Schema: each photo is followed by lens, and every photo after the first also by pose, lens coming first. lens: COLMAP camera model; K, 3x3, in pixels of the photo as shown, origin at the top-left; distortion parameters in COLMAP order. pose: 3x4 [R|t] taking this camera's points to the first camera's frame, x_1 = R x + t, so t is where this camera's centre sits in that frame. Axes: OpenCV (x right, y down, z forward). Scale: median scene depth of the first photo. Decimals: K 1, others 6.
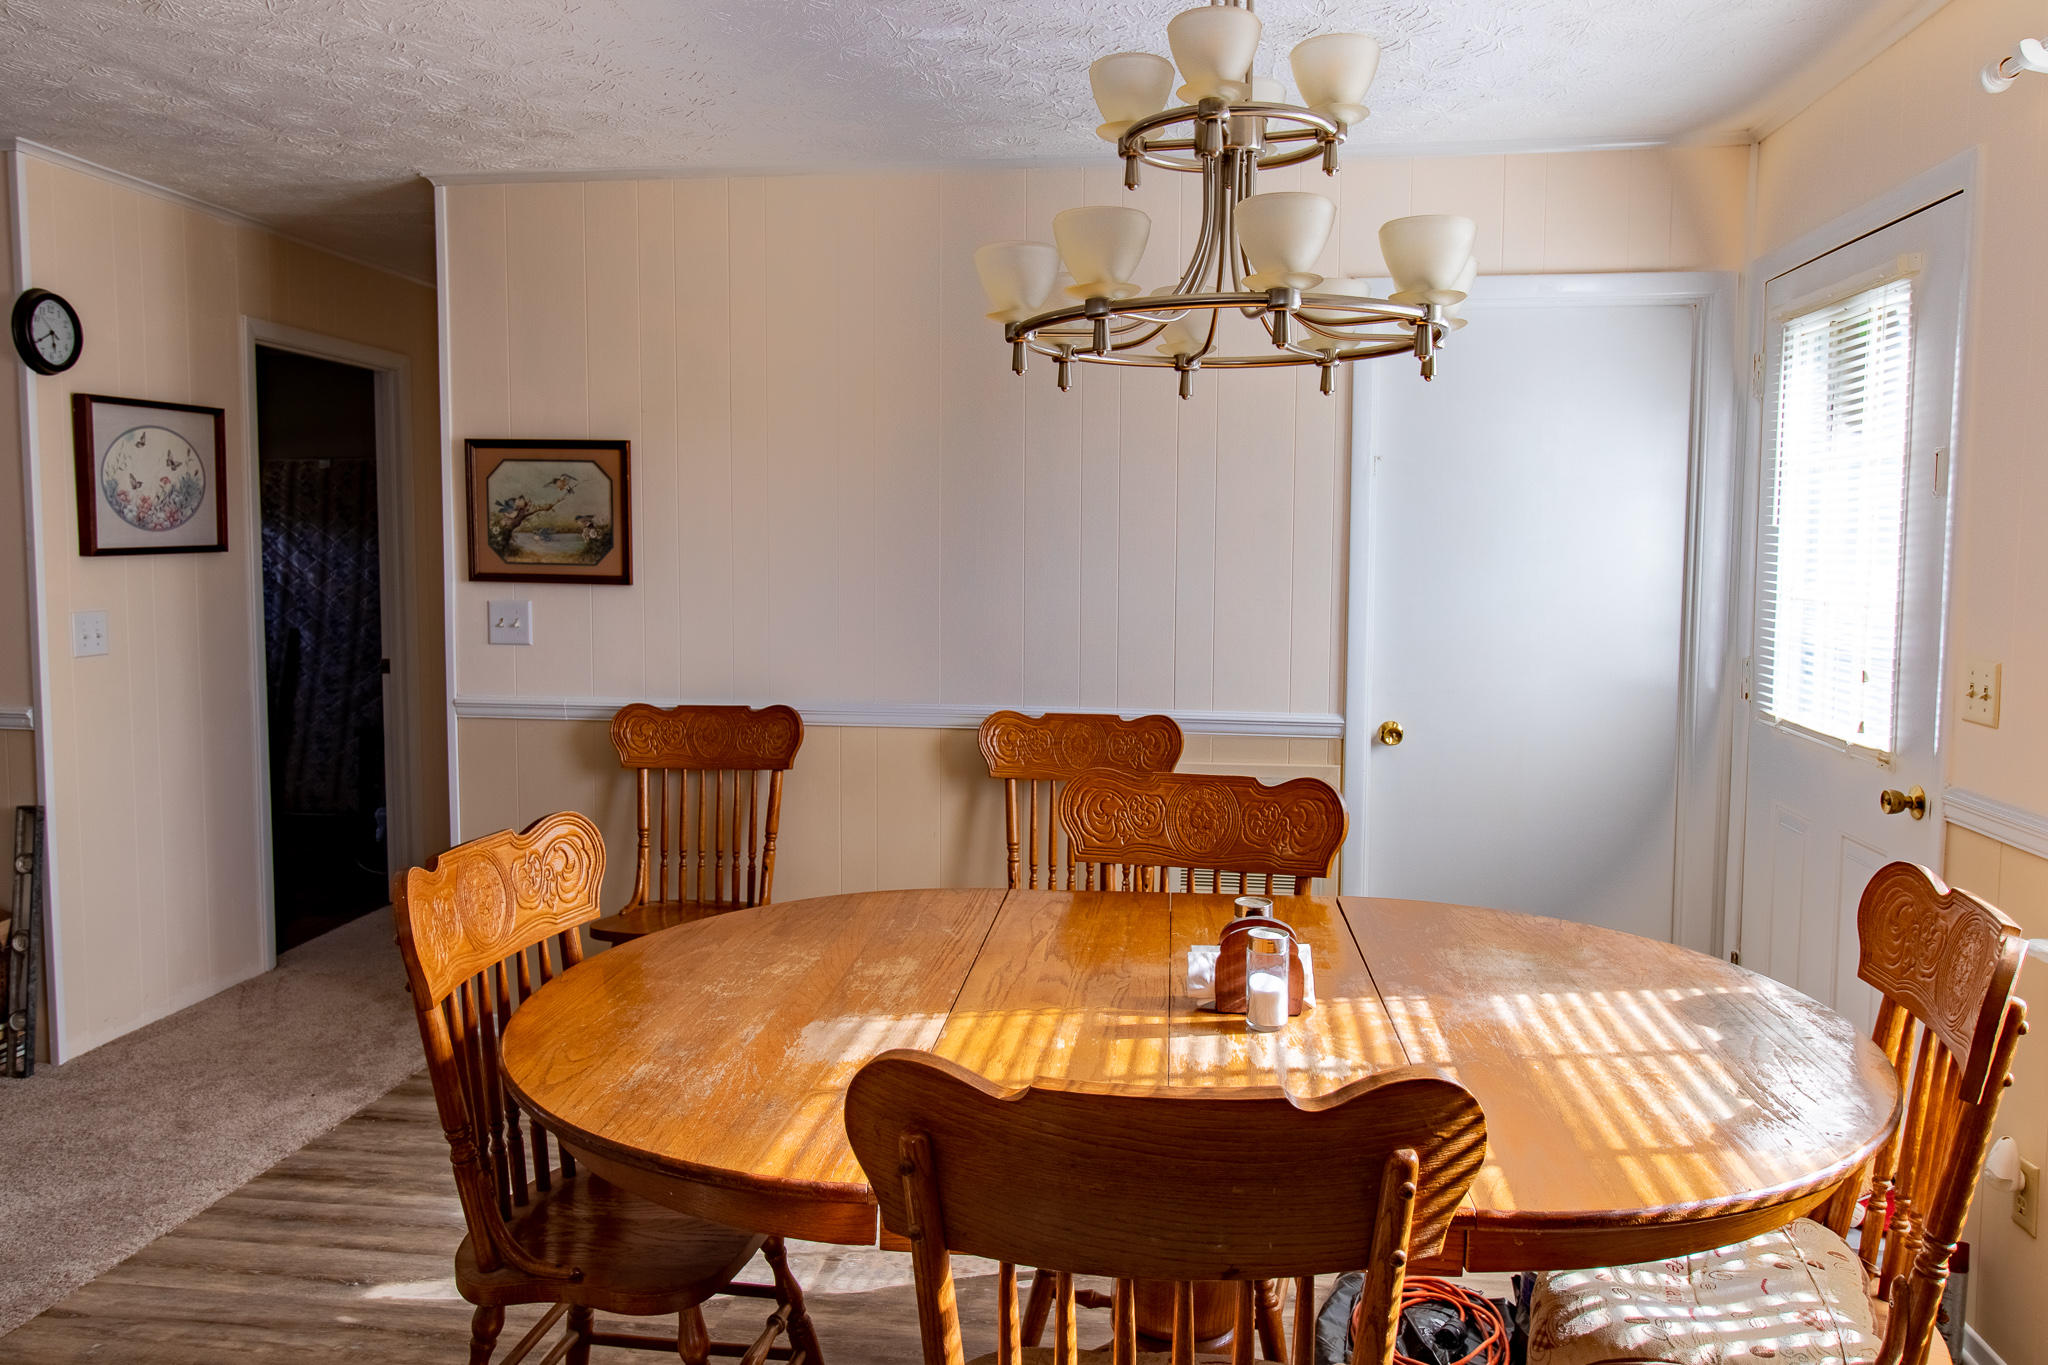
lens RADIAL K [[1444.5, 0, 1032.4], [0, 1444.5, 673.3], [0, 0, 1]] dist [-0.000813, 0.003343]
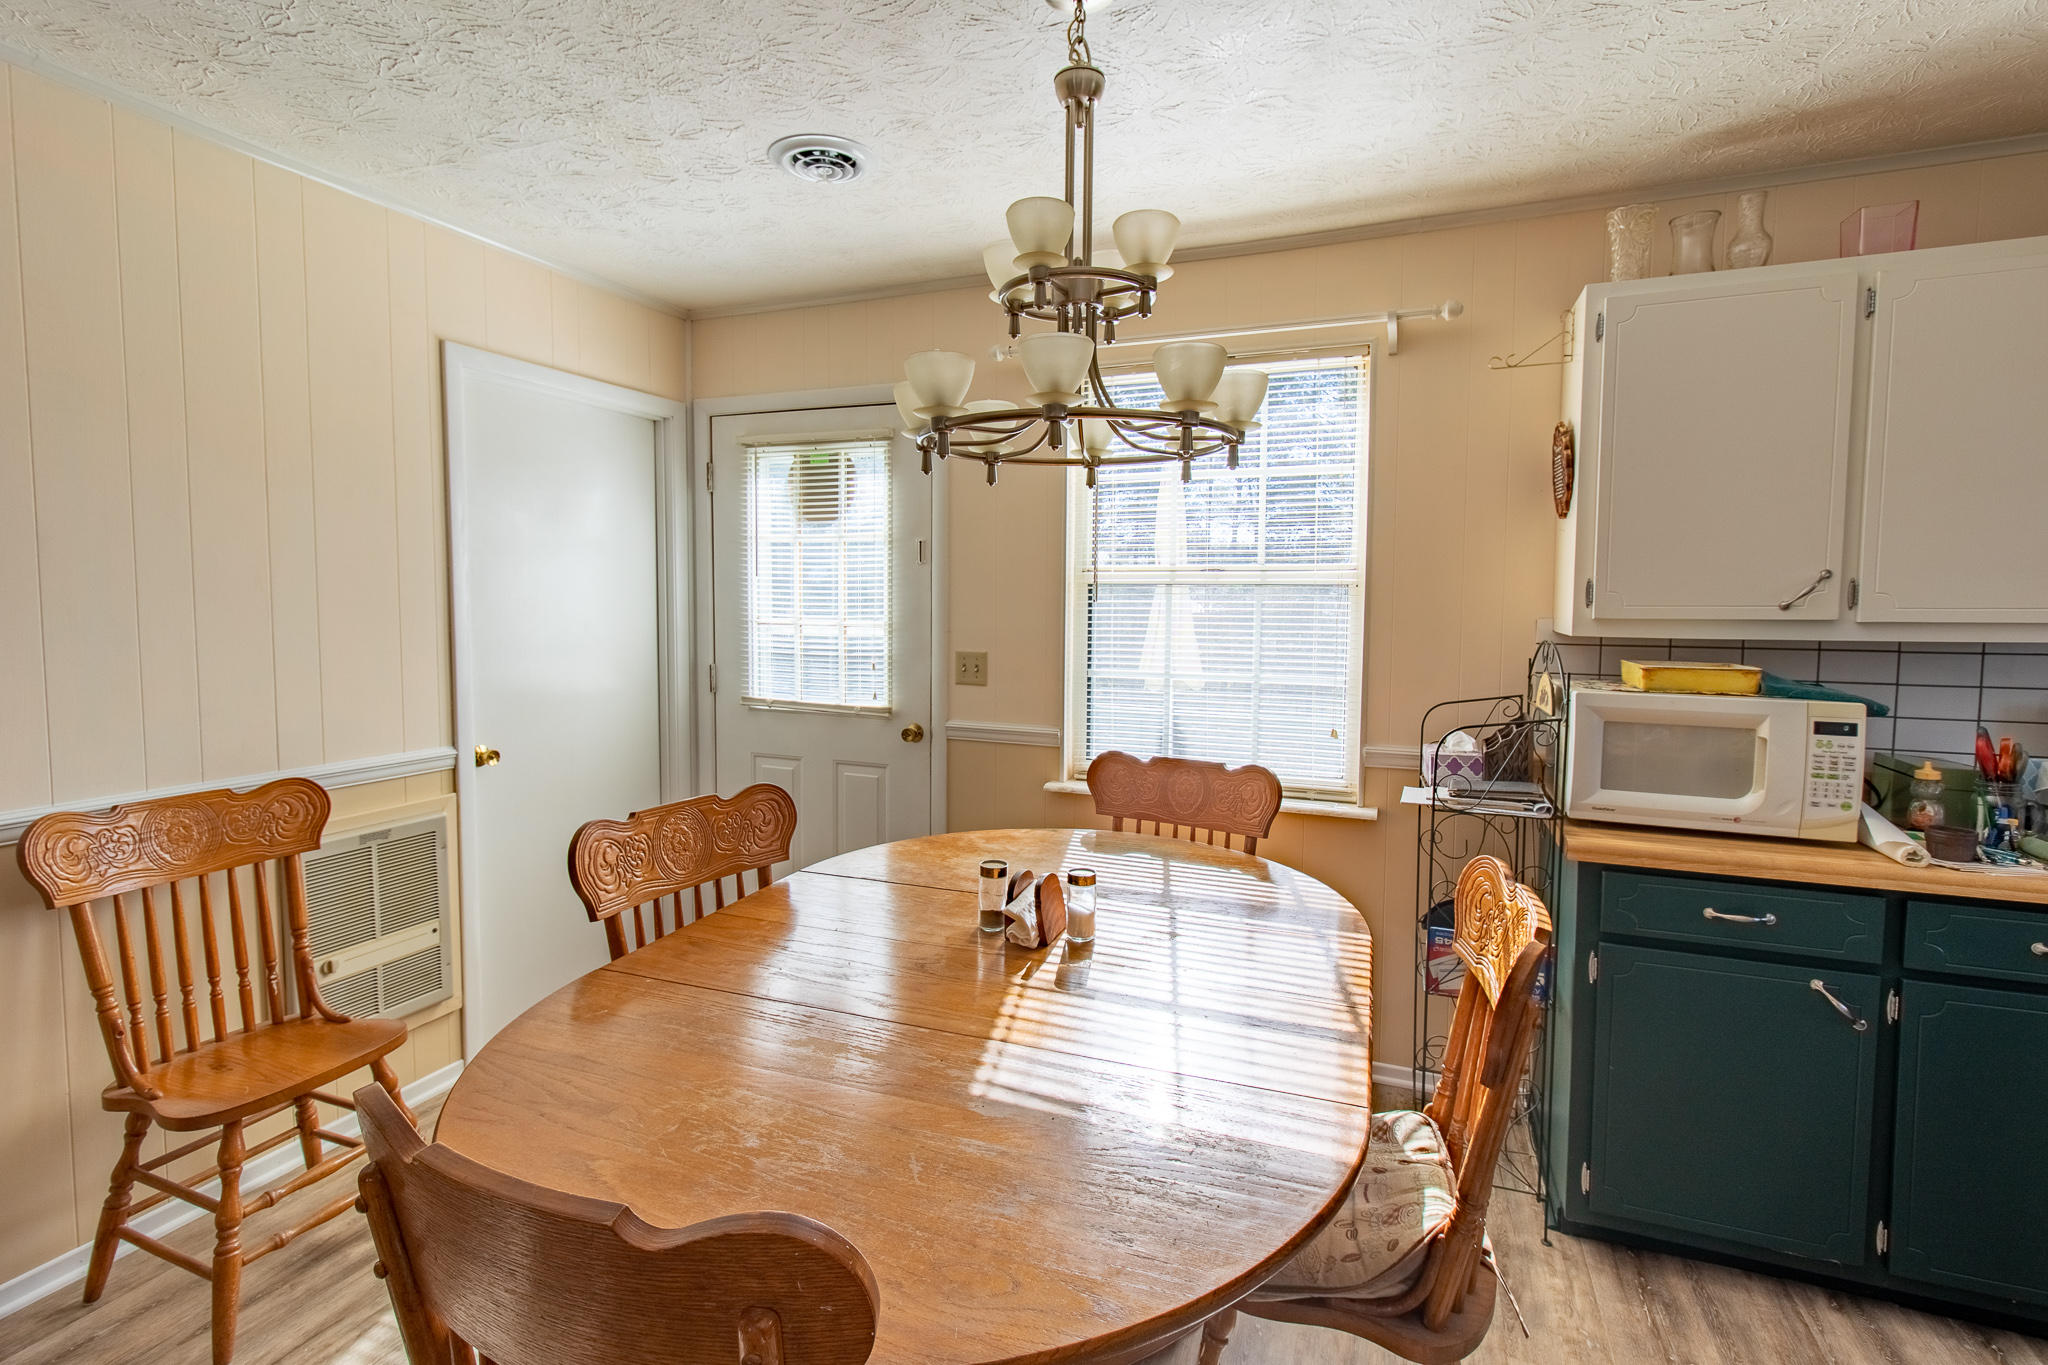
lens RADIAL K [[939.7, 0, 1025.4], [0, 939.7, 675.0], [0, 0, 1]] dist [0.007532, 0.000210]
pose [[0.248656, -0.095869, 0.963836, -1.514444], [0.078503, 0.993811, 0.078598, -0.194023], [-0.965405, 0.056120, 0.254643, 1.674624]]
